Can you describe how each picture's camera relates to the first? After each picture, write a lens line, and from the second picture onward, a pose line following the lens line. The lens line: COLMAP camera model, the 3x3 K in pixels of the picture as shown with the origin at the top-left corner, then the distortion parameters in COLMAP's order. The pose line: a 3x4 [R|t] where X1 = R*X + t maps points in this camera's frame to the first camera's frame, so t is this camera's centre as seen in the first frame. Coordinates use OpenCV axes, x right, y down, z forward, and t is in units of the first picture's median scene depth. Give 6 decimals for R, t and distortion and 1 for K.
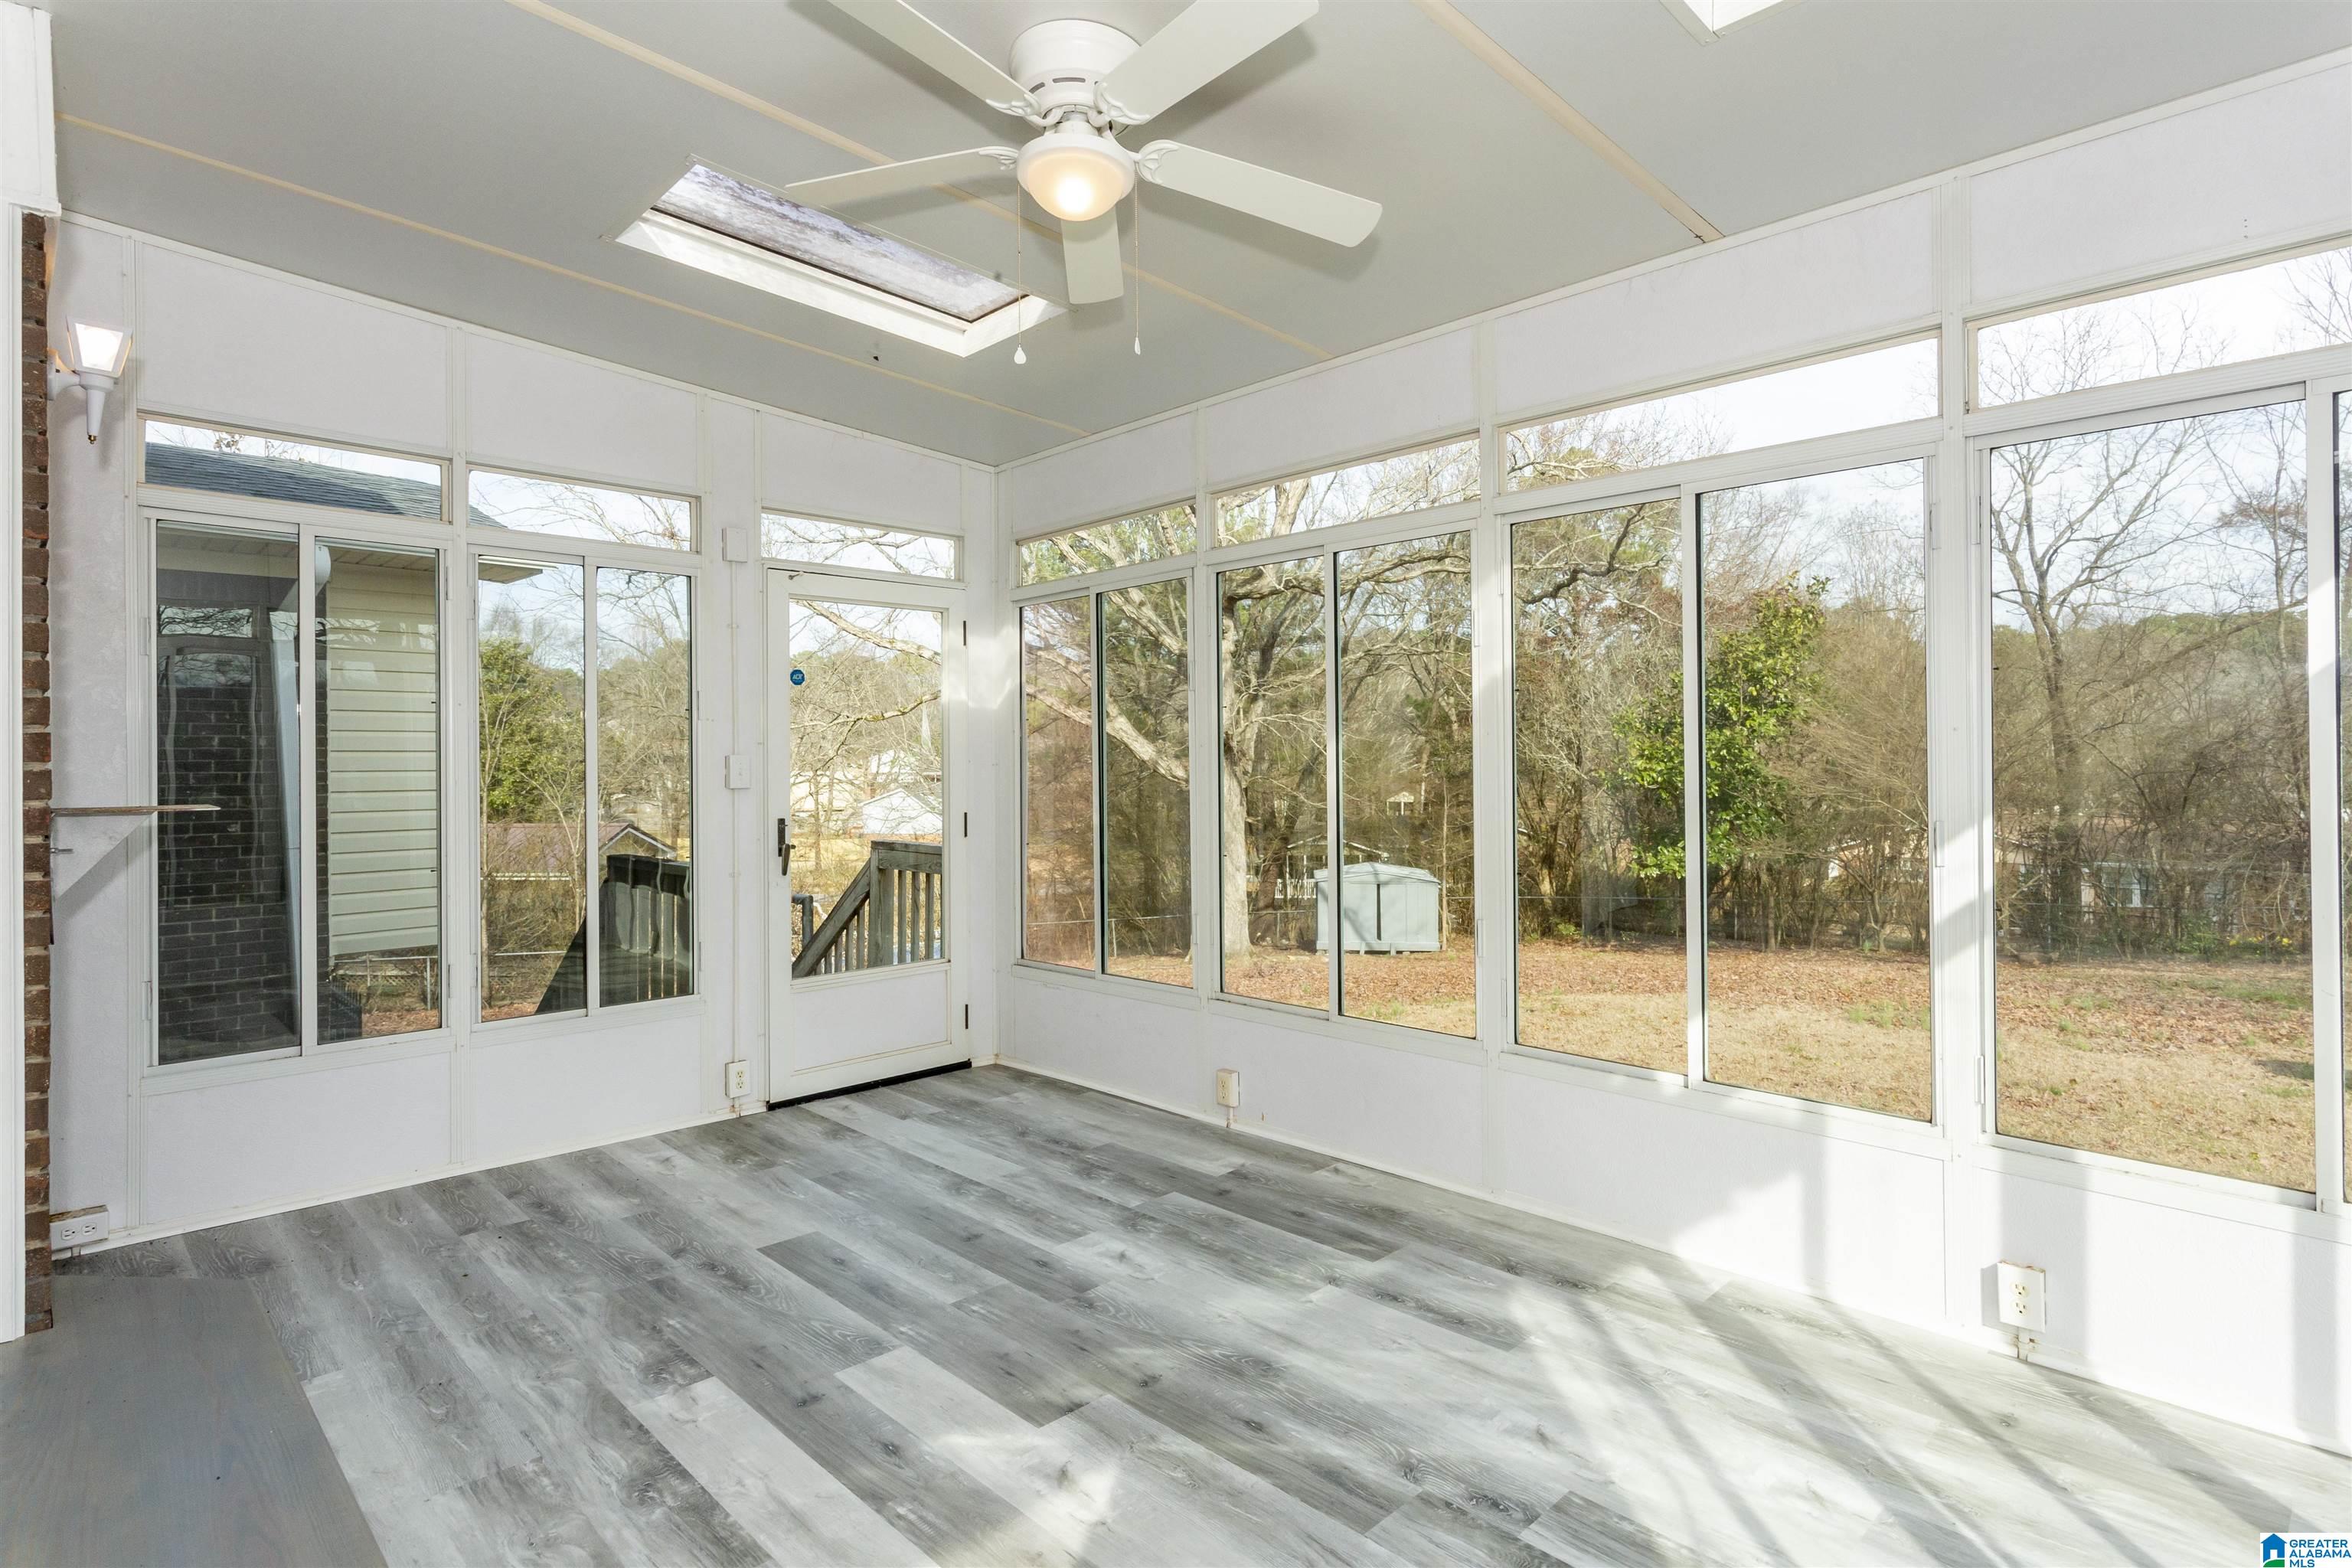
lens RADIAL K [[1194.8, 0, 1172.6], [0, 1194.8, 738.2], [0, 0, 1]] dist [0.000703, 0.000324]
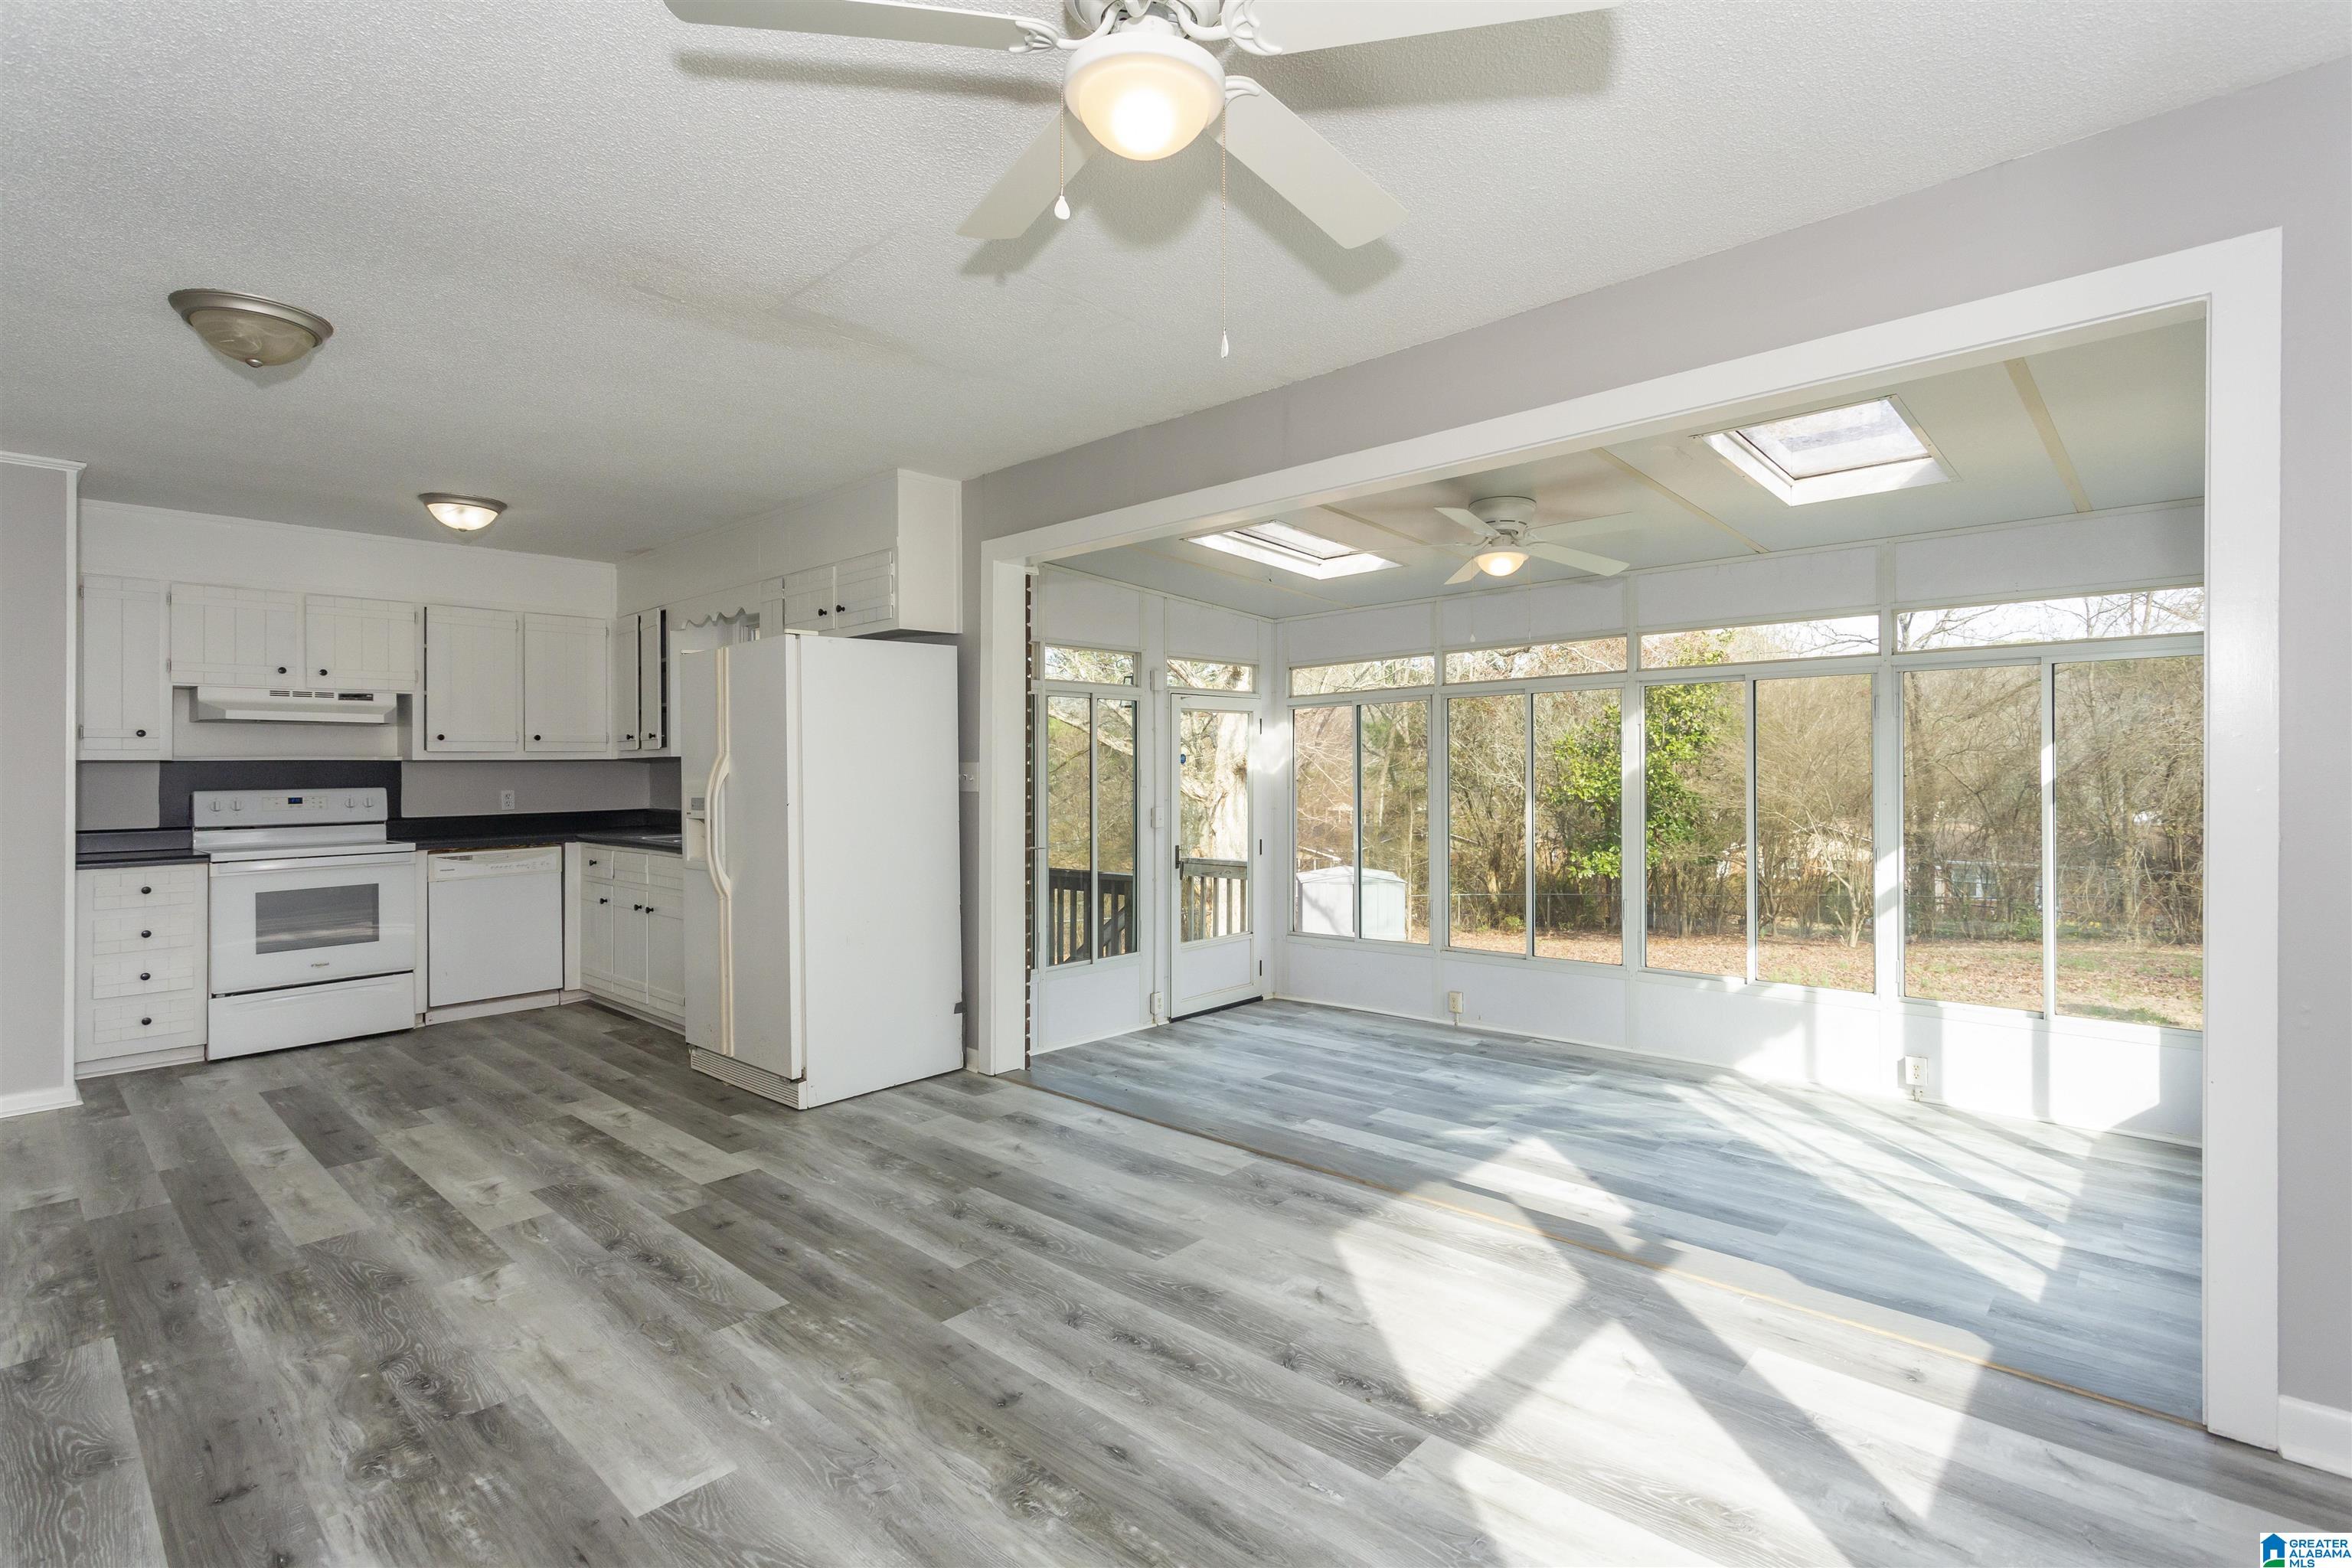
lens RADIAL K [[1126.8, 0, 1167.2], [0, 1126.8, 763.7], [0, 0, 1]] dist [0.004217, 0.001050]
pose [[0.998549, -0.004214, 0.053678, -0.550587], [0.003563, 0.999919, 0.012226, -0.082551], [-0.053725, -0.012017, 0.998483, -0.704550]]
